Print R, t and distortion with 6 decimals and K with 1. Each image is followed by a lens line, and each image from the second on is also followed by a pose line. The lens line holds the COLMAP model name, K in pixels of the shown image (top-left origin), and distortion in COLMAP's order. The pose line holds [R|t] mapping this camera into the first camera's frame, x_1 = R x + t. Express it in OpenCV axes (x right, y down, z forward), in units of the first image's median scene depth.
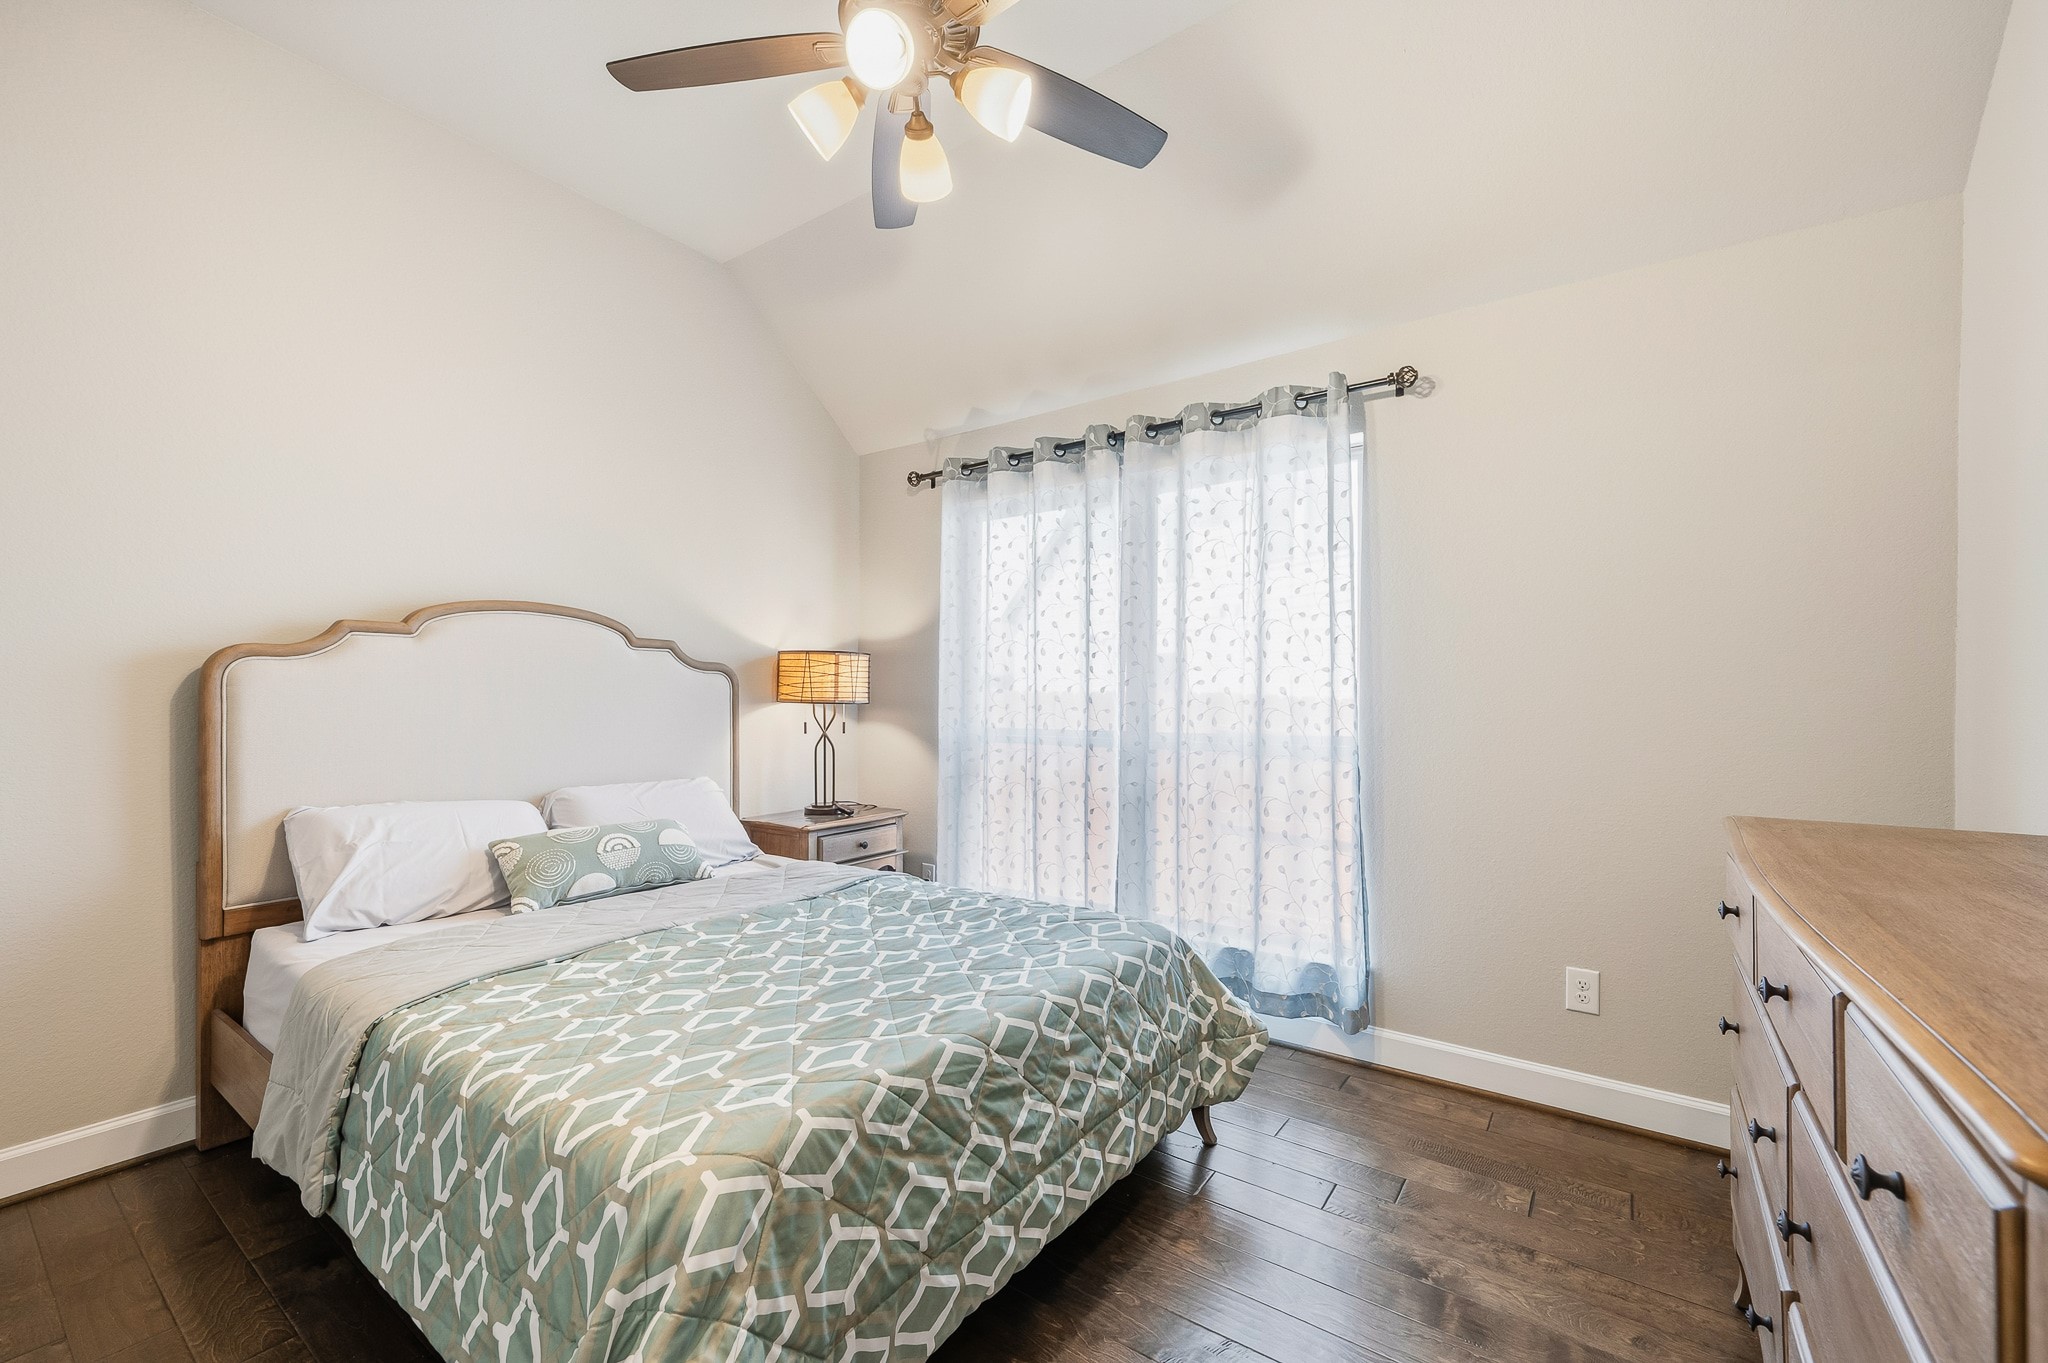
lens RADIAL K [[840.5, 0, 1049.1], [0, 840.5, 701.4], [0, 0, 1]] dist [0.013536, 0.000077]
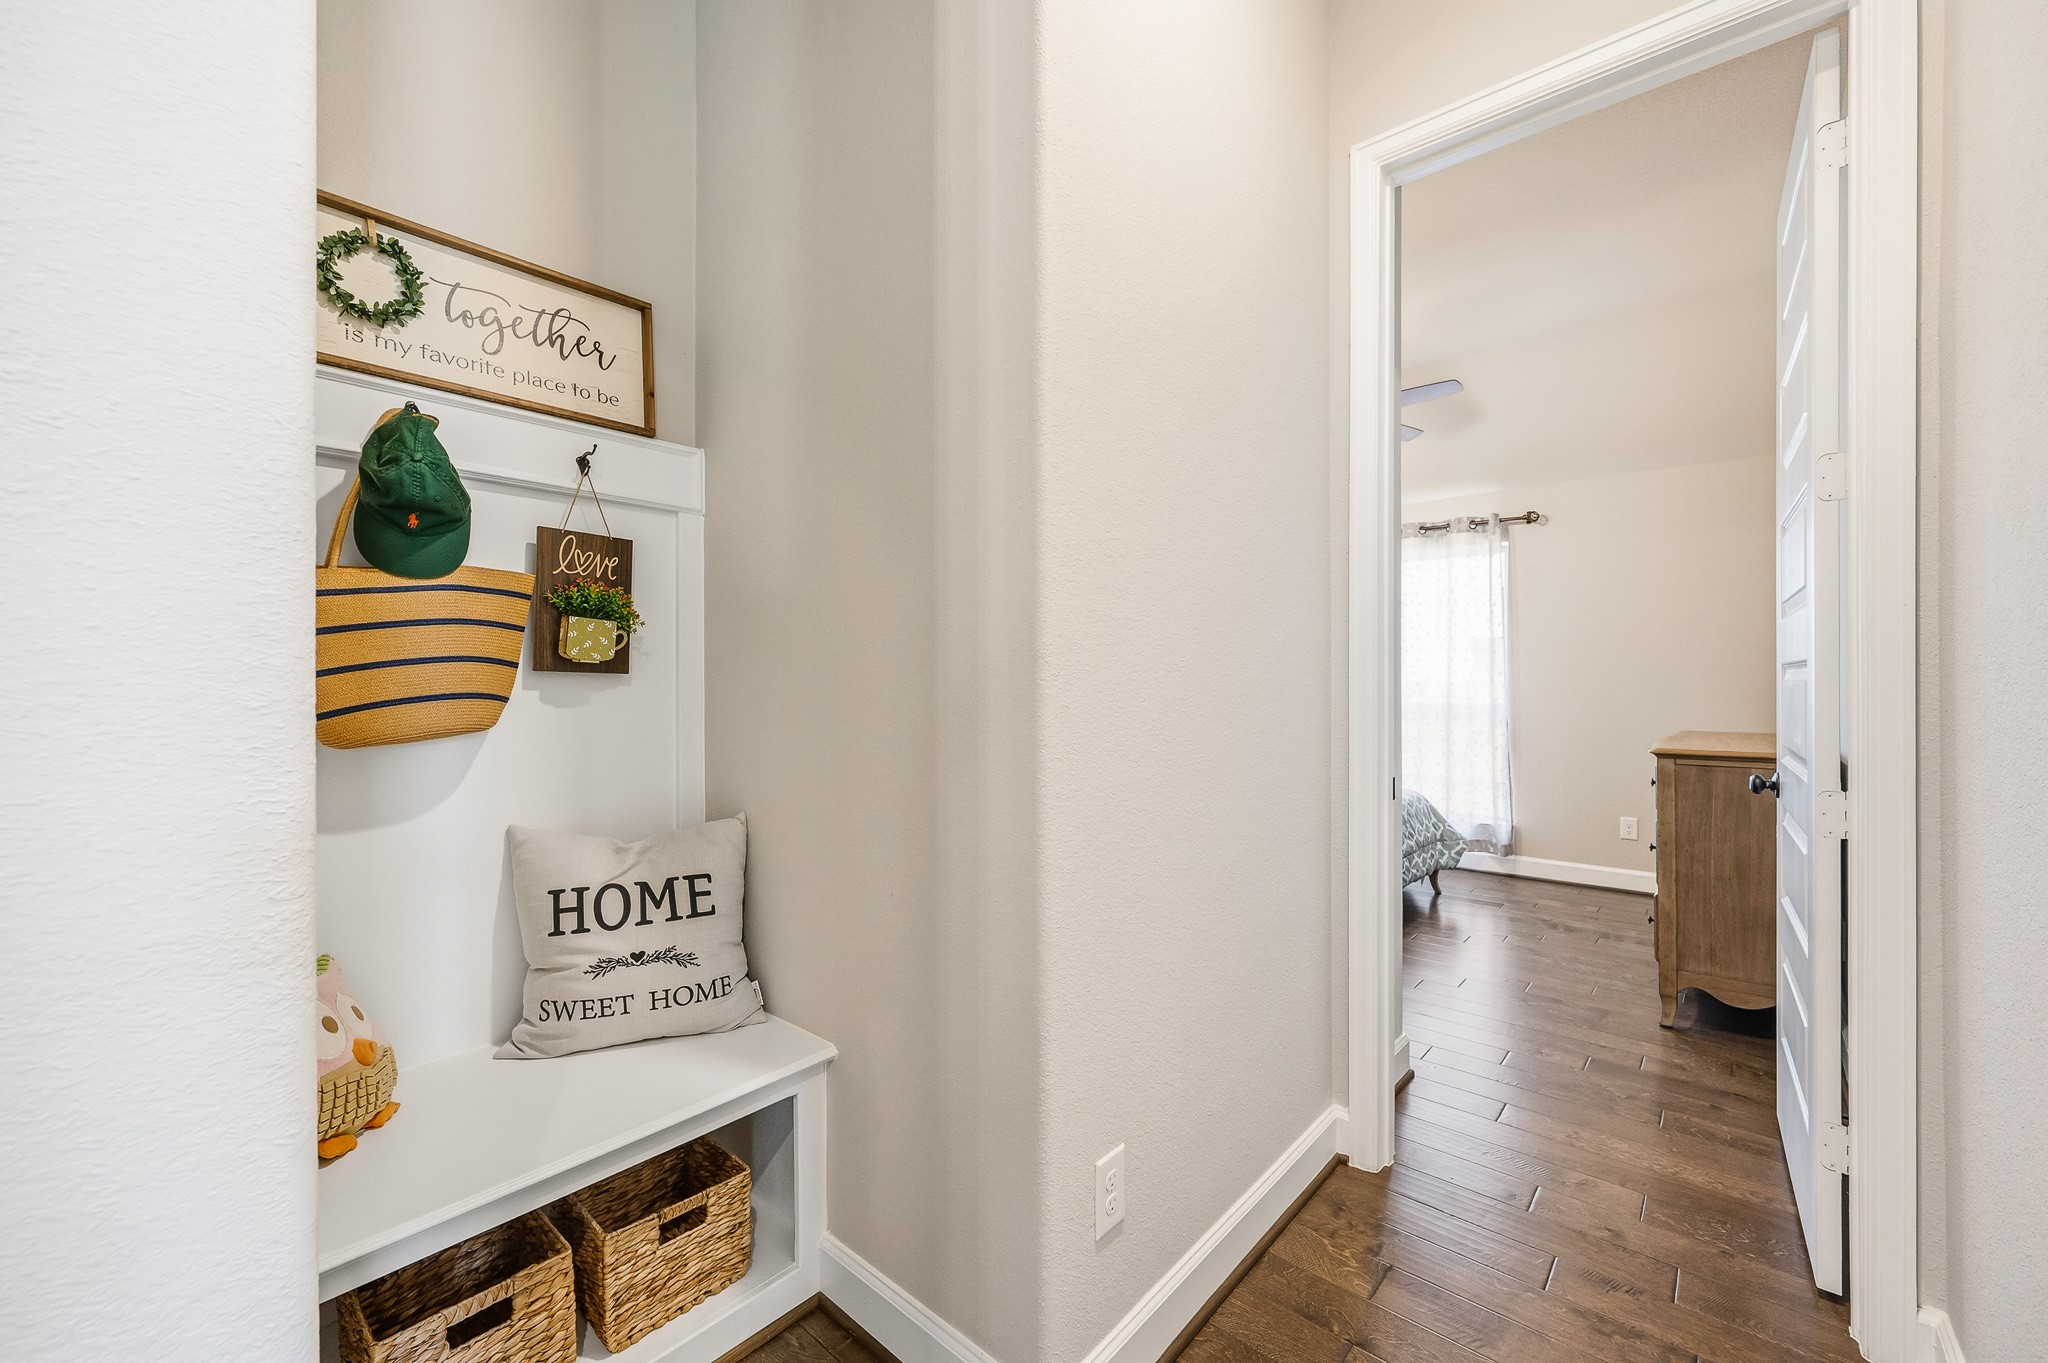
lens RADIAL K [[821.3, 0, 1027.8], [0, 821.3, 684.7], [0, 0, 1]] dist [-0.002480, -0.000712]
pose [[0.992565, -0.001943, -0.121703, -0.485984], [0.001739, 0.999997, -0.001785, 0.002559], [0.121706, 0.001560, 0.992565, -0.979681]]
